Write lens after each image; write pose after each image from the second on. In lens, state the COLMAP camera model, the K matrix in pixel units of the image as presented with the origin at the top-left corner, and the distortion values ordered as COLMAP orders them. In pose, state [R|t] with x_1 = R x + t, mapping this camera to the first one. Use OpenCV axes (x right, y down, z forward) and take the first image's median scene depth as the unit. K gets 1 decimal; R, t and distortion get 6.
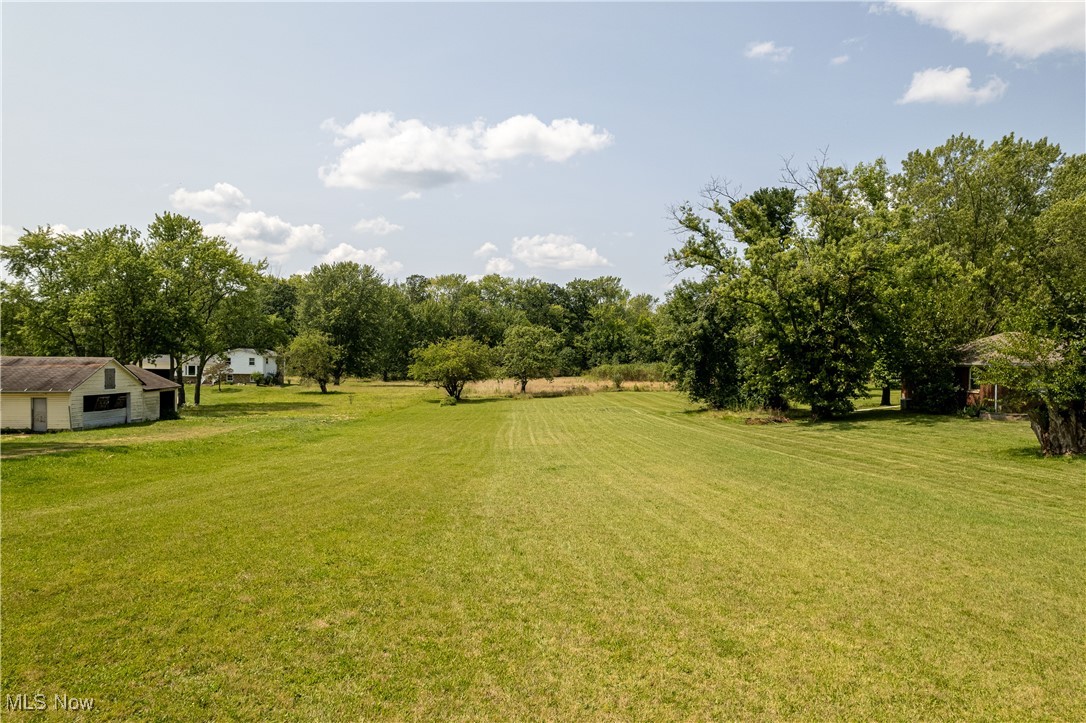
lens RADIAL K [[727.4, 0, 514.2], [0, 727.4, 366.5], [0, 0, 1]] dist [-0.021152, 0.018810]
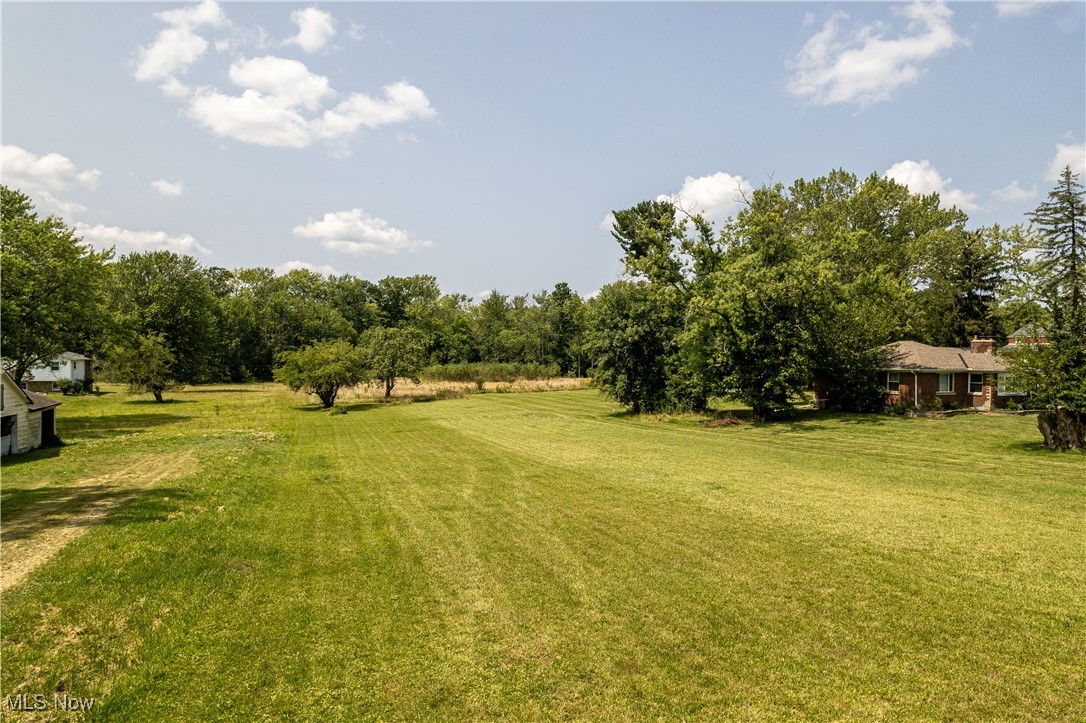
lens RADIAL K [[727.4, 0, 533.6], [0, 727.4, 357.0], [0, 0, 1]] dist [-0.021152, 0.018810]
pose [[0.945304, -0.004620, 0.326159, -0.115591], [0.007597, 0.999940, -0.007854, -0.007068], [-0.326103, 0.009902, 0.945282, 0.034119]]
